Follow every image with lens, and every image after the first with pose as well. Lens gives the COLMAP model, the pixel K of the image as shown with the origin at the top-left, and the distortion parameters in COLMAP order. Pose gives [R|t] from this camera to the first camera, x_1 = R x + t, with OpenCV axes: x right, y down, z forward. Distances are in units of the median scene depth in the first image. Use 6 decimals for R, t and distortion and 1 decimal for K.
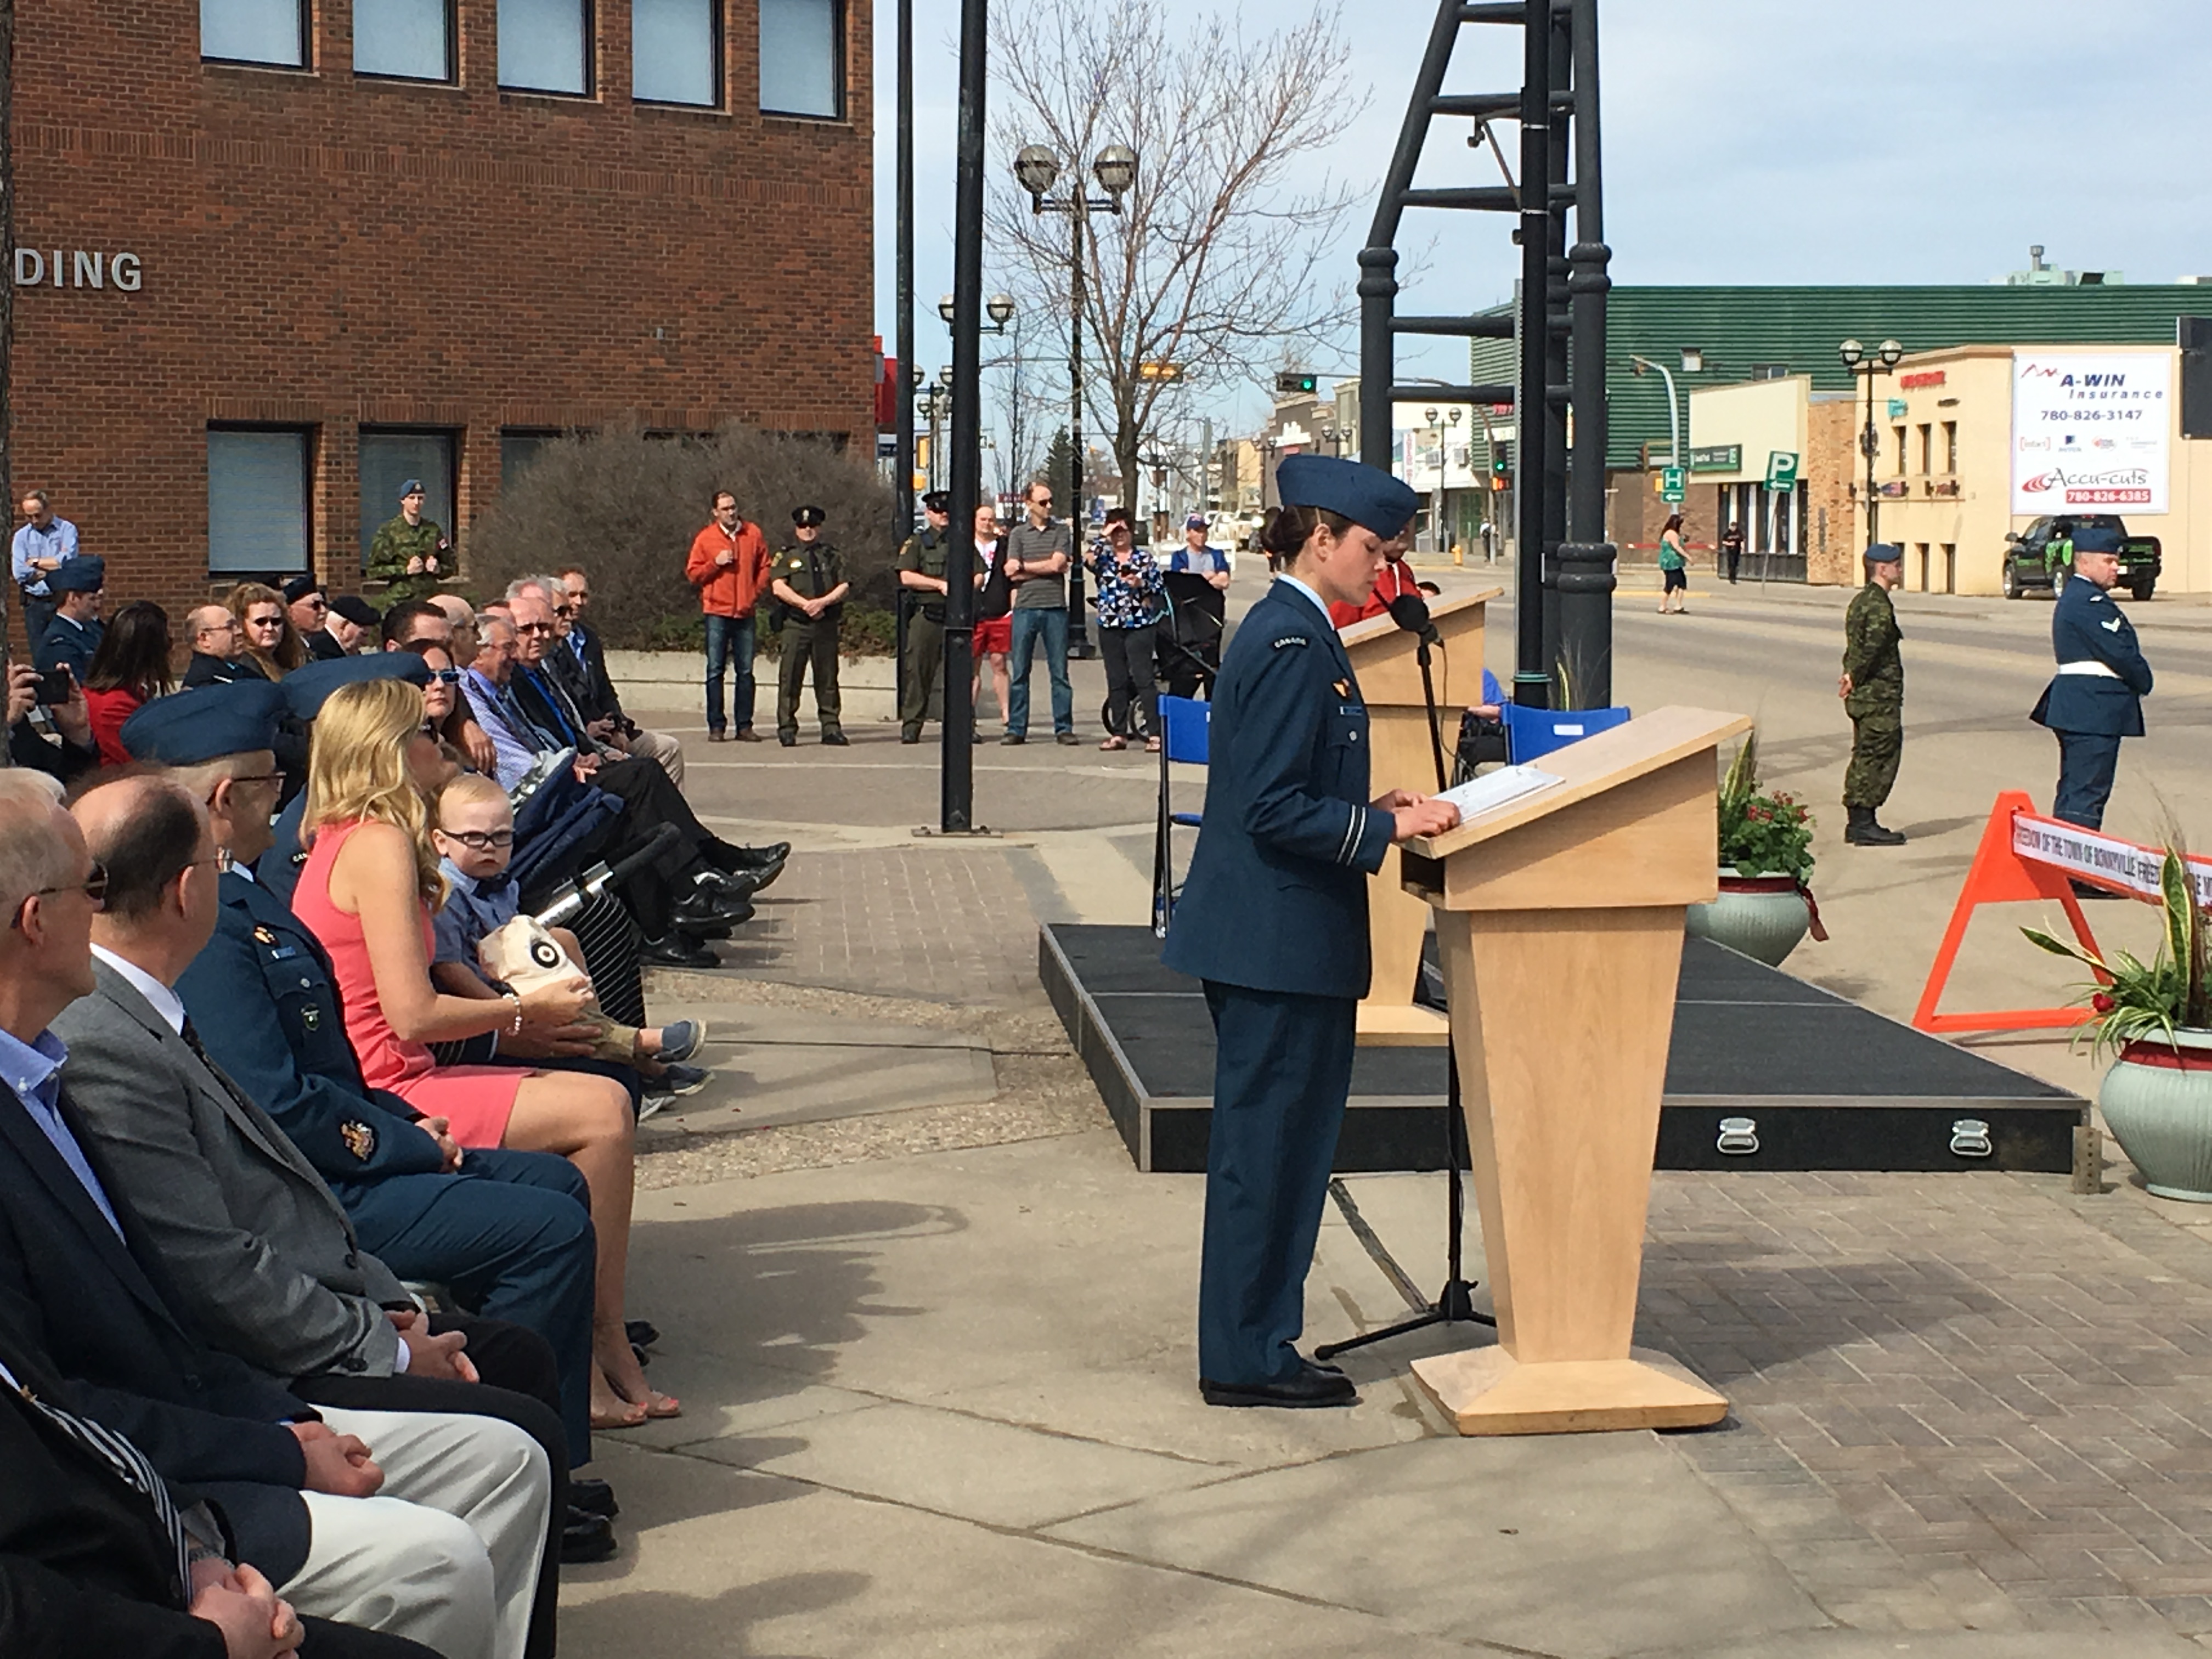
lens RADIAL K [[4425.5, 0, 1106.0], [0, 4425.5, 829.5], [0, 0, 1]] dist [0.088557, -0.148827]
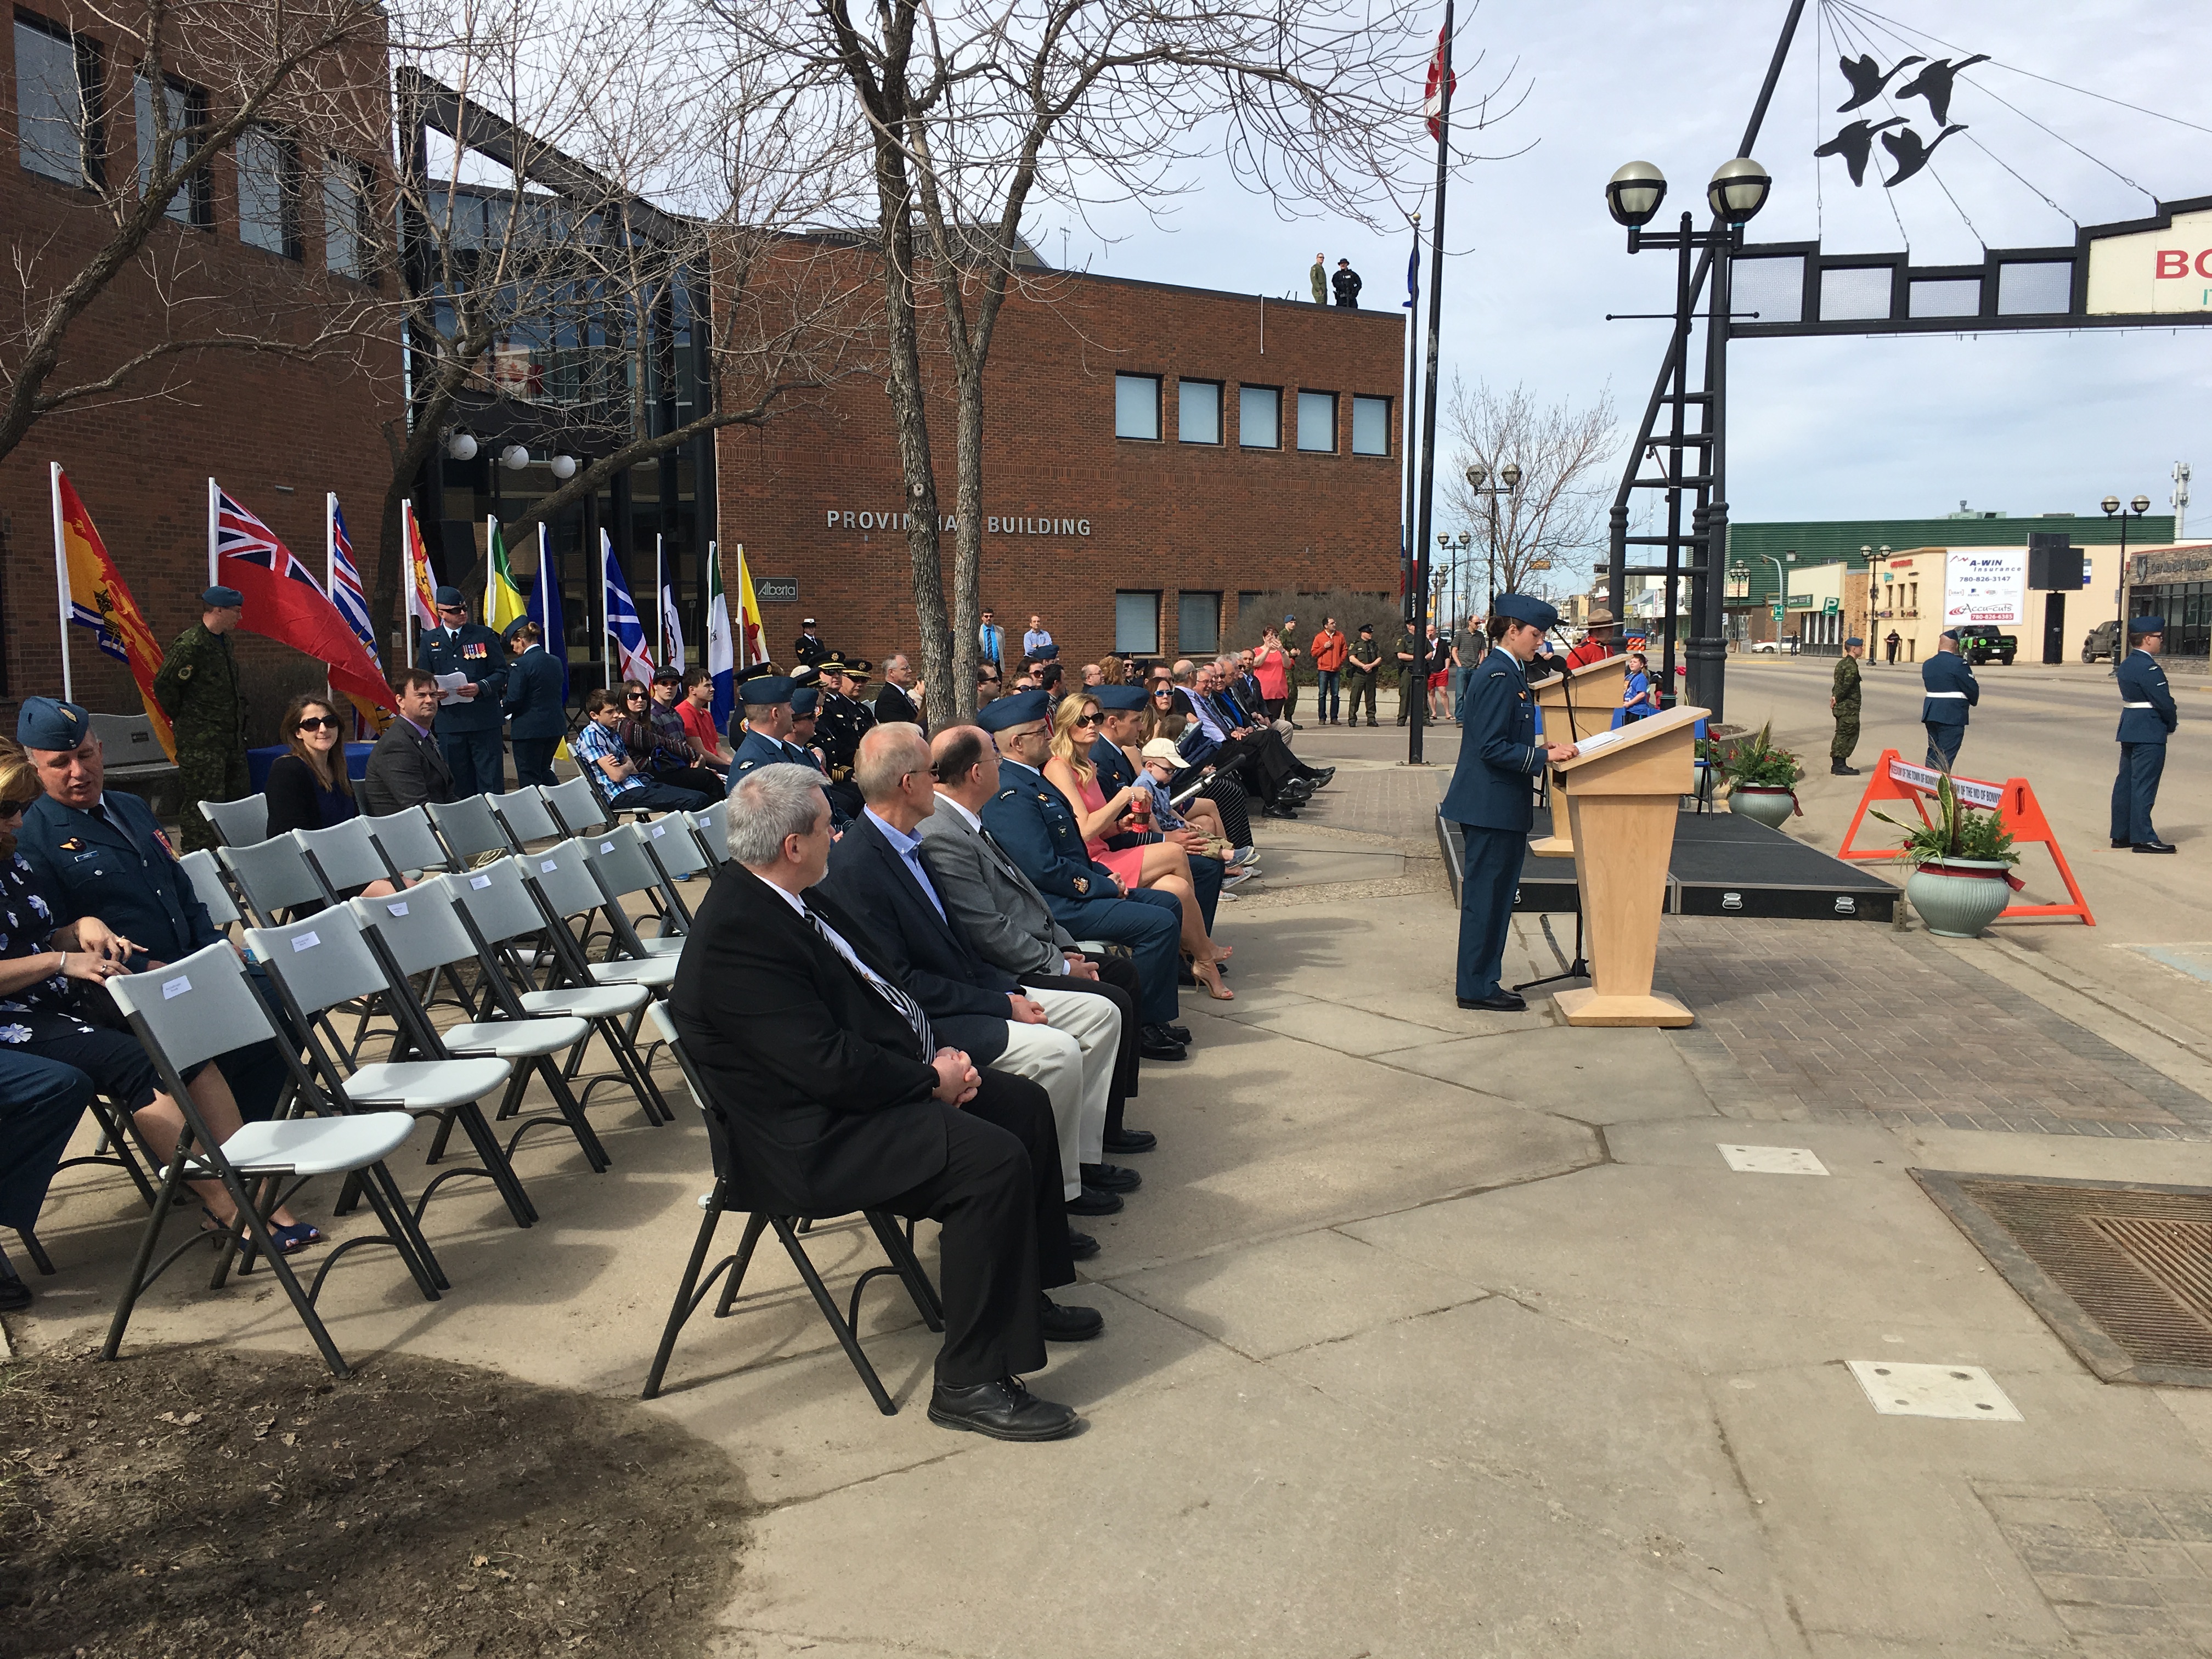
lens RADIAL K [[1881.3, 0, 1106.0], [0, 1881.3, 829.5], [0, 0, 1]] dist [0.099052, -0.141450]
pose [[0.977115, 0.020469, -0.211725, 0.023814], [-0.013113, 0.999263, 0.036086, 0.001885], [0.212307, -0.032484, 0.976663, 0.002019]]
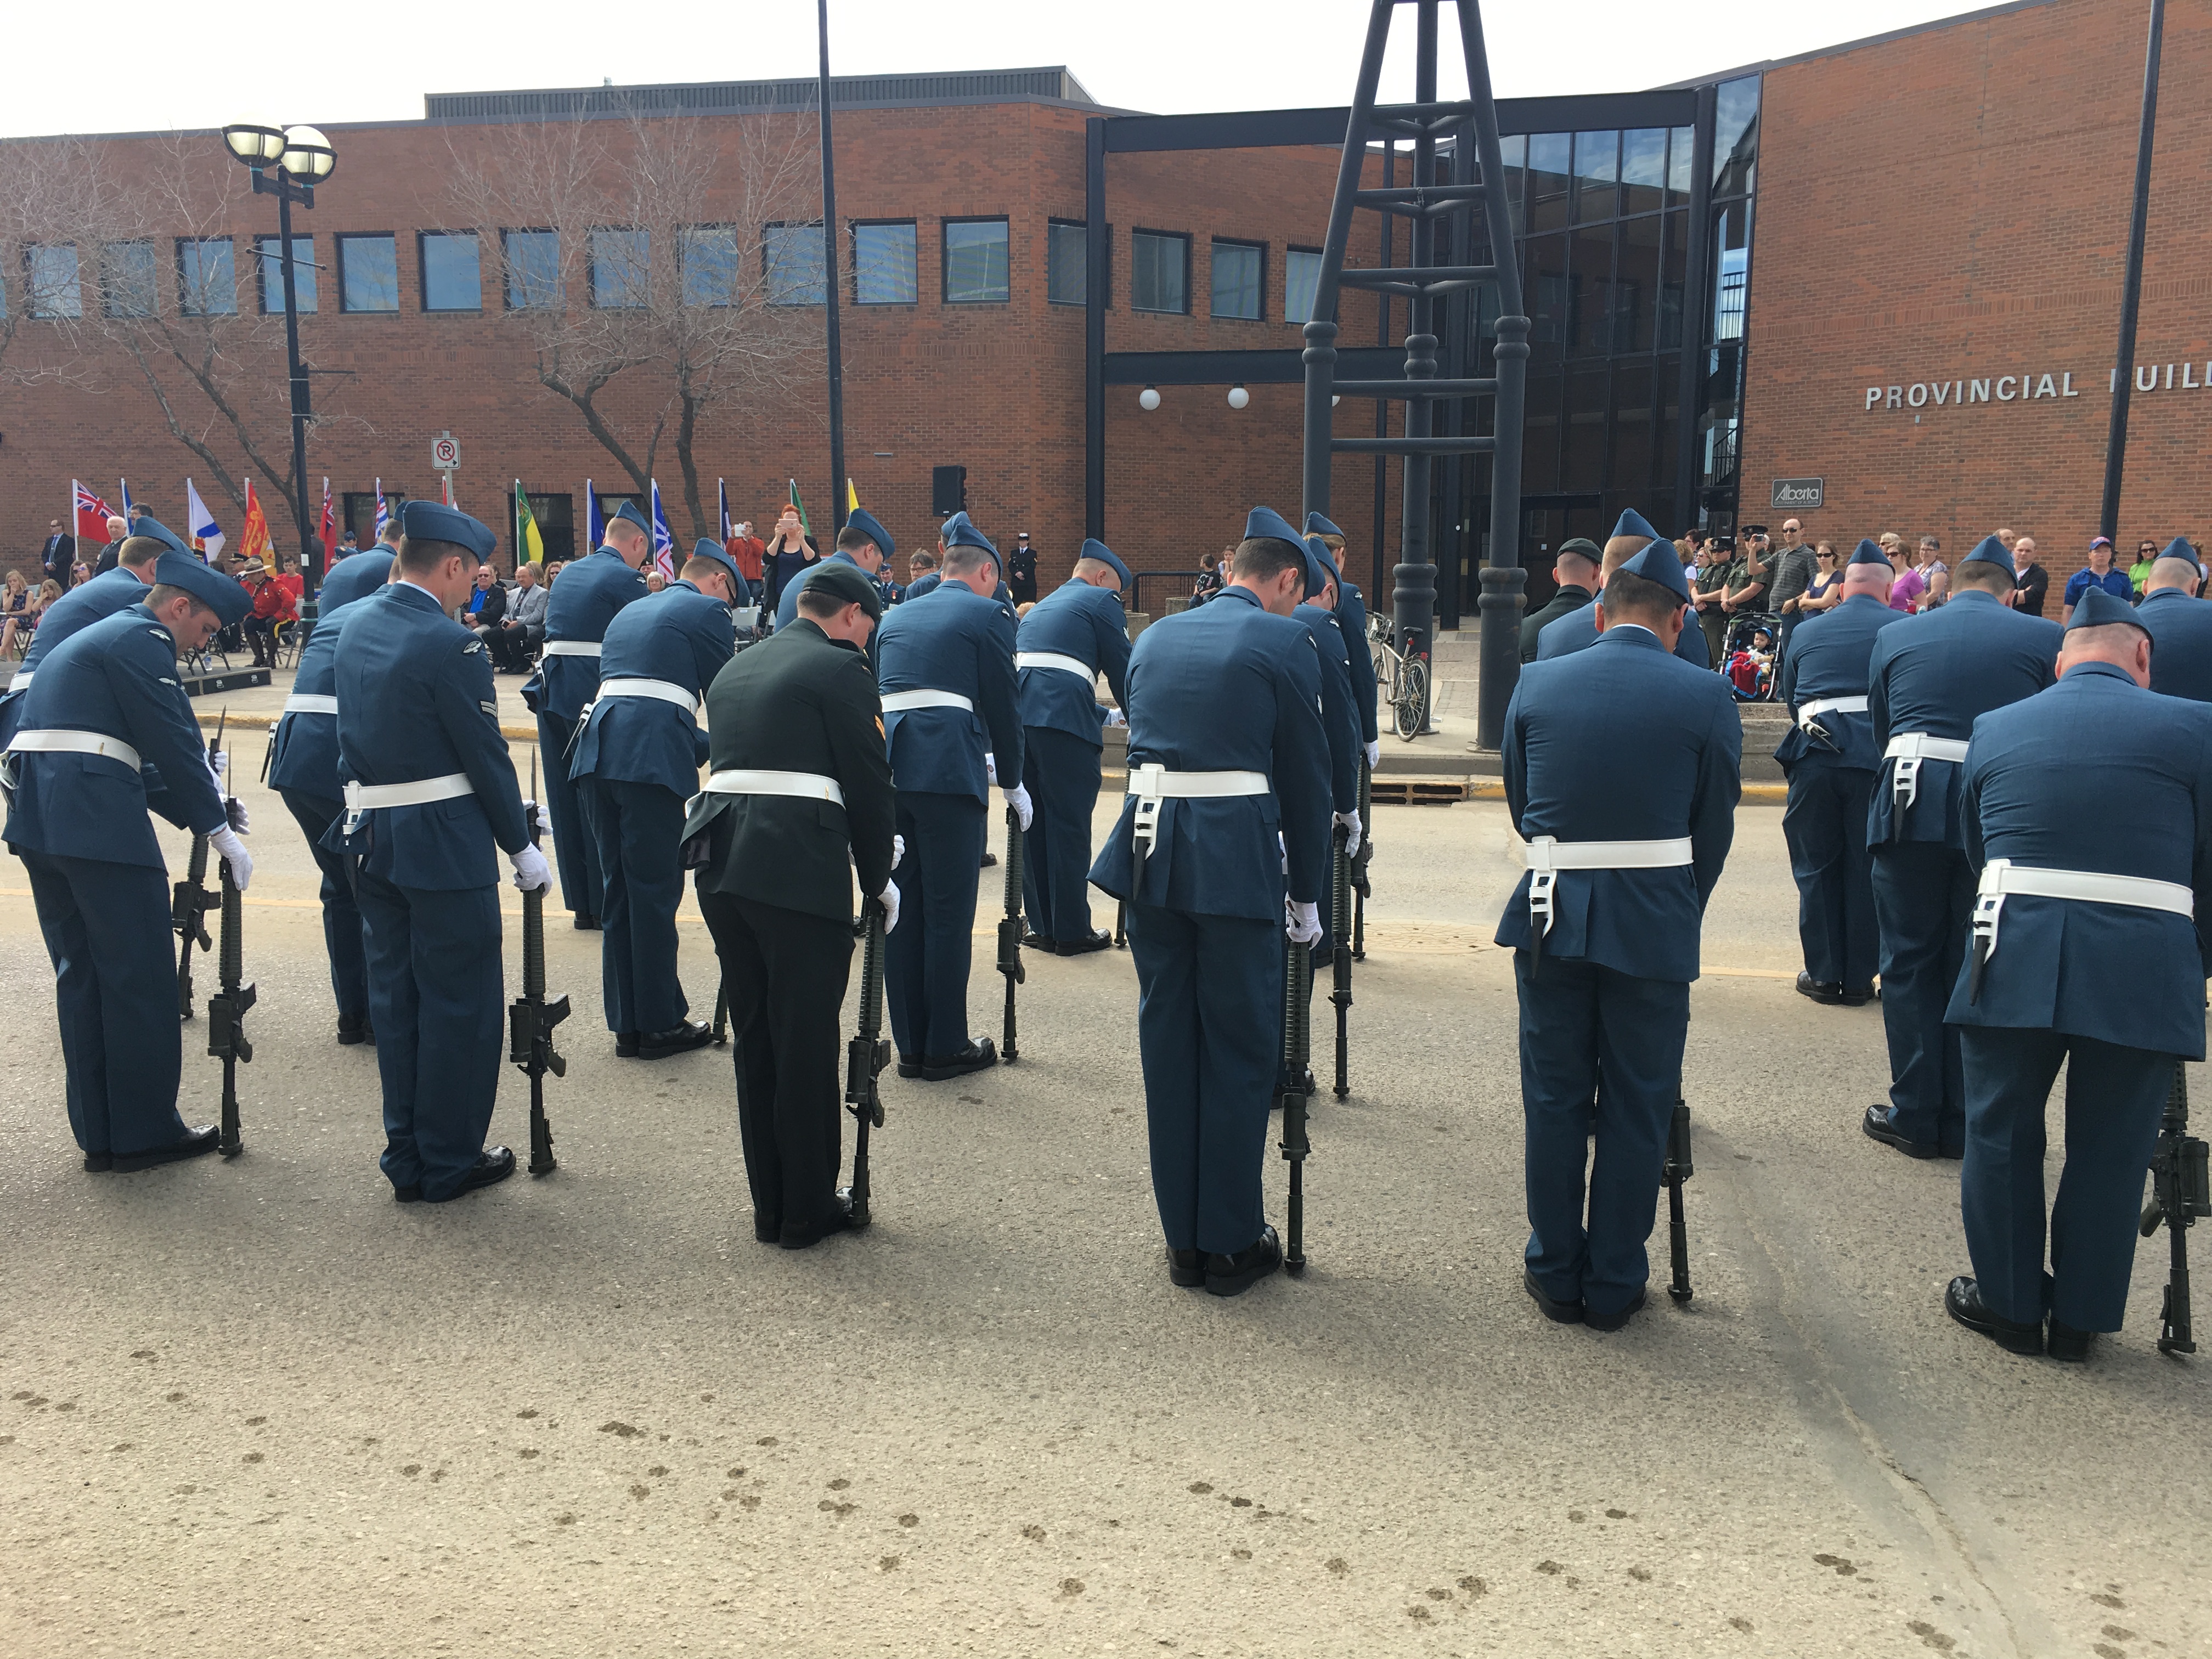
lens RADIAL K [[1881.3, 0, 1106.0], [0, 1881.3, 829.5], [0, 0, 1]] dist [0.099052, -0.141450]
pose [[-0.255361, 0.147895, -0.955467, 1.043437], [-0.069006, 0.982923, 0.170588, -0.129188], [0.964380, 0.109495, -0.240795, 1.748296]]
